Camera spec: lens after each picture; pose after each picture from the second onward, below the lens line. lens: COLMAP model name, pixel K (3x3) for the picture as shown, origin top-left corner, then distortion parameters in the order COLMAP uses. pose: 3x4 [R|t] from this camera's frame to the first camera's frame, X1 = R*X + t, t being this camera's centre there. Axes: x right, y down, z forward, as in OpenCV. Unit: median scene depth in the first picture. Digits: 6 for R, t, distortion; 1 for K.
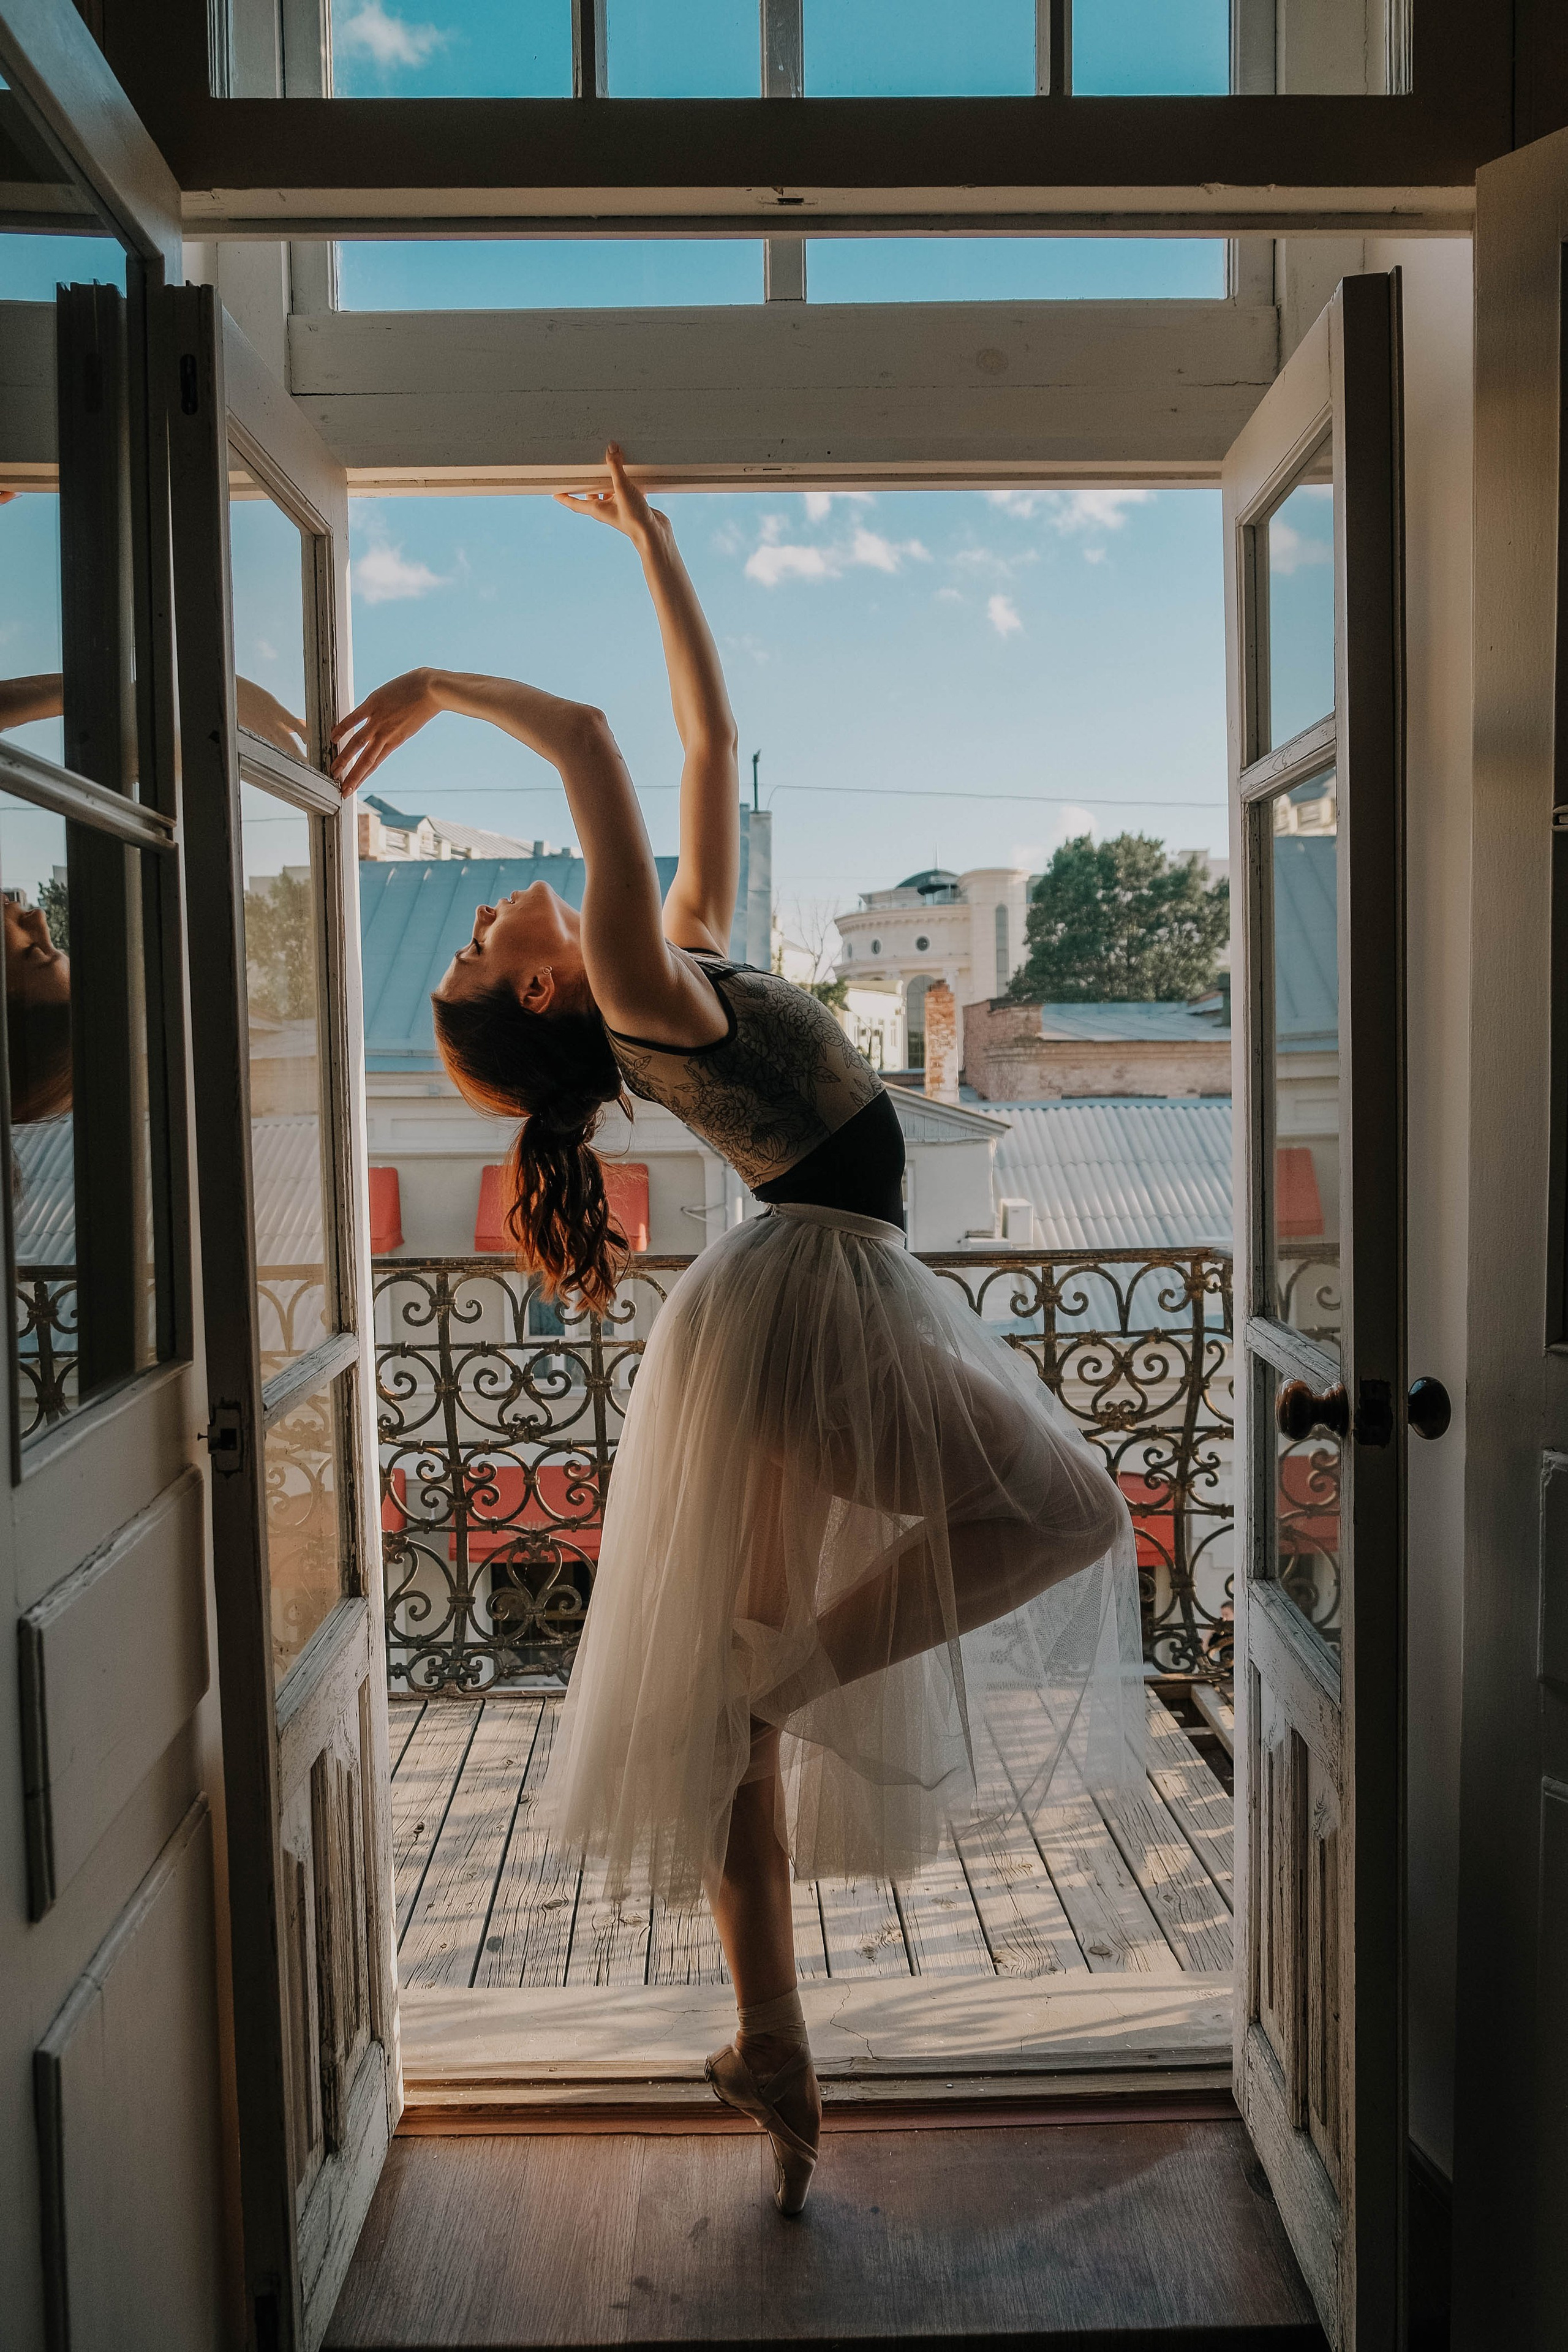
lens RADIAL K [[1989.8, 0, 784.0], [0, 1989.8, 1176.0], [0, 0, 1]] dist [0.010693, 0.005152]
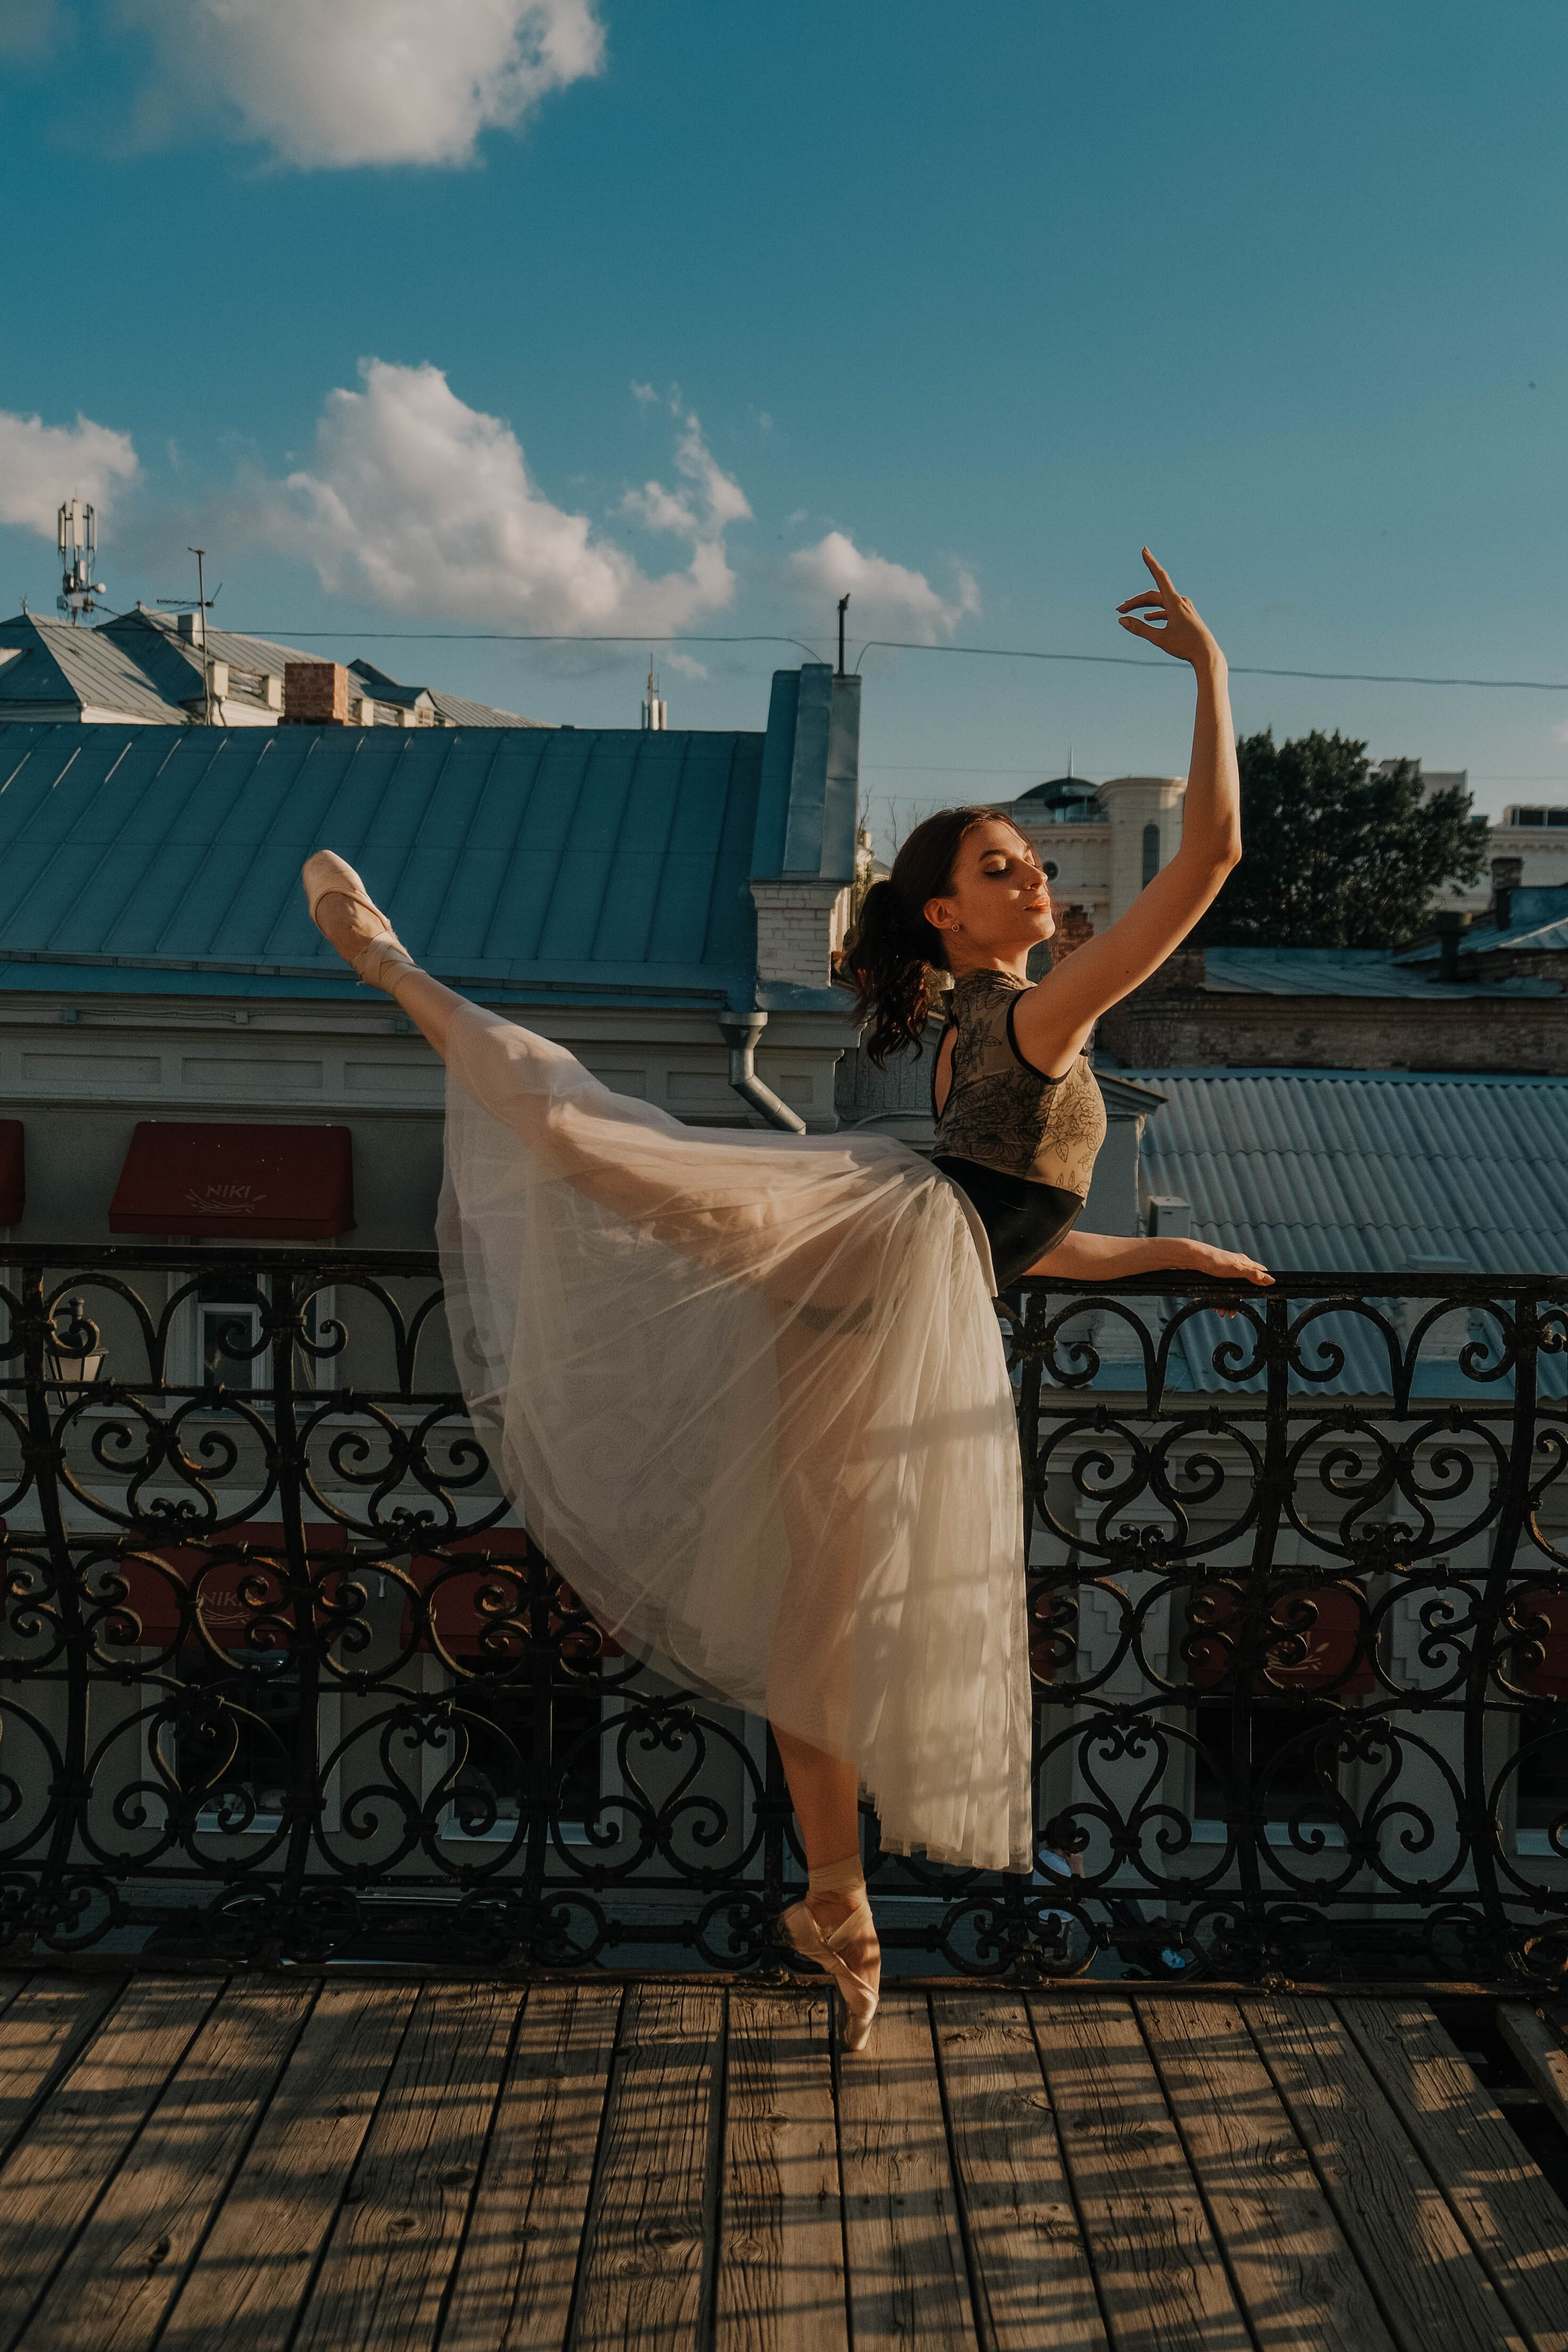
lens RADIAL K [[2368.6, 0, 784.0], [0, 2368.6, 1176.0], [0, 0, 1]] dist [-0.005647, -0.003165]
pose [[0.998826, 0.033601, -0.034881, 0.006555], [-0.033409, 0.999423, 0.006069, 0.008916], [0.035065, -0.004896, 0.999373, 0.275229]]
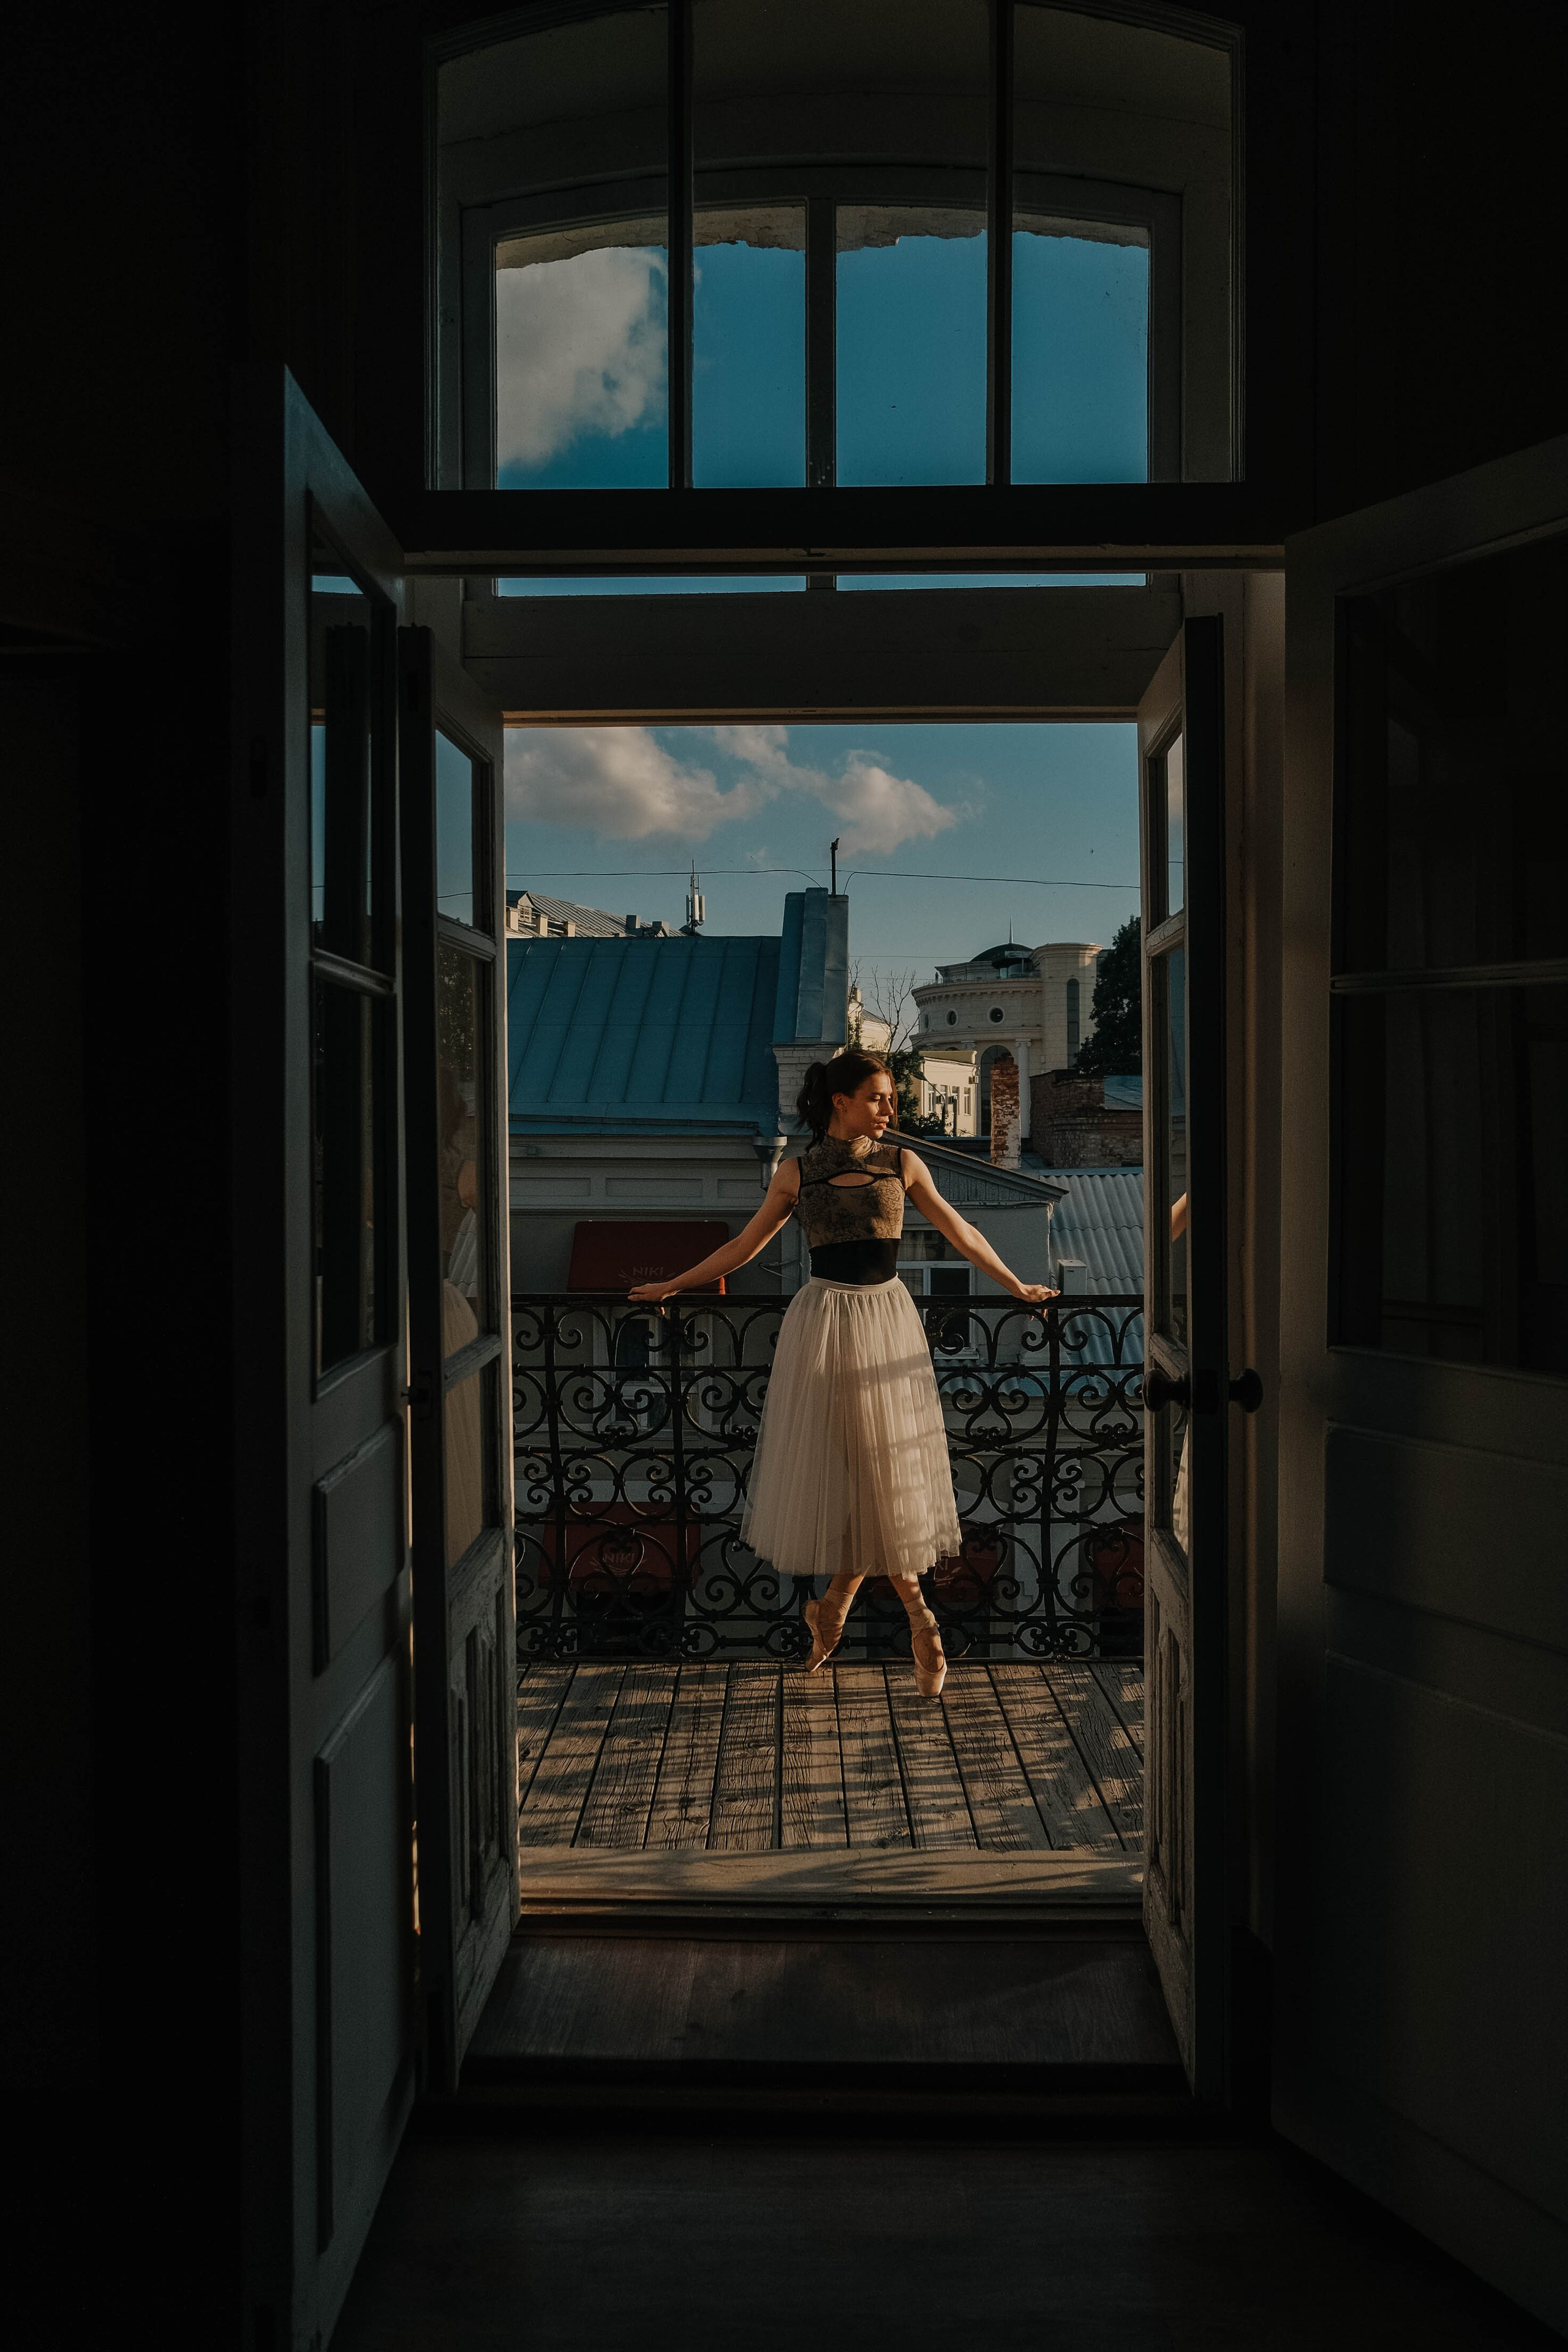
lens RADIAL K [[1989.8, 0, 784.0], [0, 1989.8, 1176.0], [0, 0, 1]] dist [0.010693, 0.005152]
pose [[0.998988, 0.011775, -0.043405, 0.022008], [-0.013122, 0.999437, -0.030874, 0.004738], [0.043017, 0.031412, 0.998580, -0.199883]]
